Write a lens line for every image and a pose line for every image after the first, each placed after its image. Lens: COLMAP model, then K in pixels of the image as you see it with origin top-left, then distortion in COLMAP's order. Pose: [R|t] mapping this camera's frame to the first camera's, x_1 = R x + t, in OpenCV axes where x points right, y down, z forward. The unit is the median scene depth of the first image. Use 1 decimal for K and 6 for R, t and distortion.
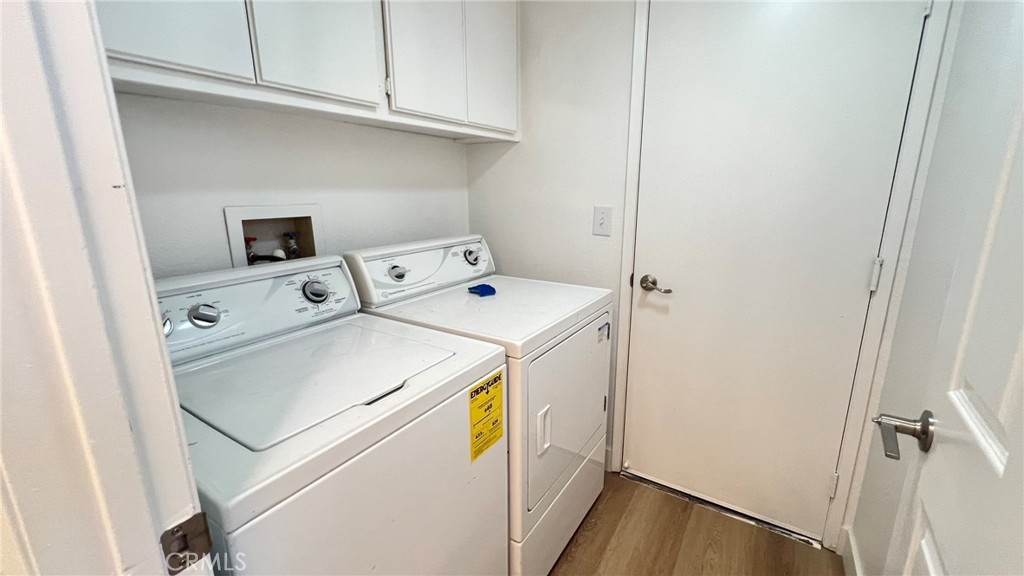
lens RADIAL K [[420.8, 0, 512.0], [0, 420.8, 288.0], [0, 0, 1]] dist [0.000984, -0.000136]
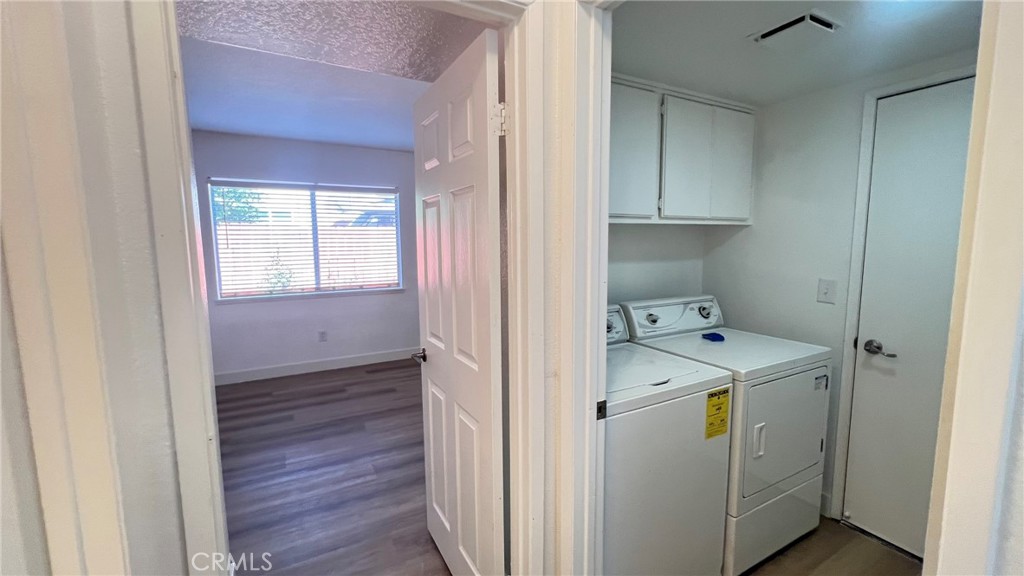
lens RADIAL K [[420.8, 0, 512.0], [0, 420.8, 288.0], [0, 0, 1]] dist [0.000984, -0.000136]
pose [[0.881639, 0.053791, -0.468849, -0.016315], [-0.107080, 0.990372, -0.087732, 0.039643], [0.459616, 0.127552, 0.878910, -0.549592]]
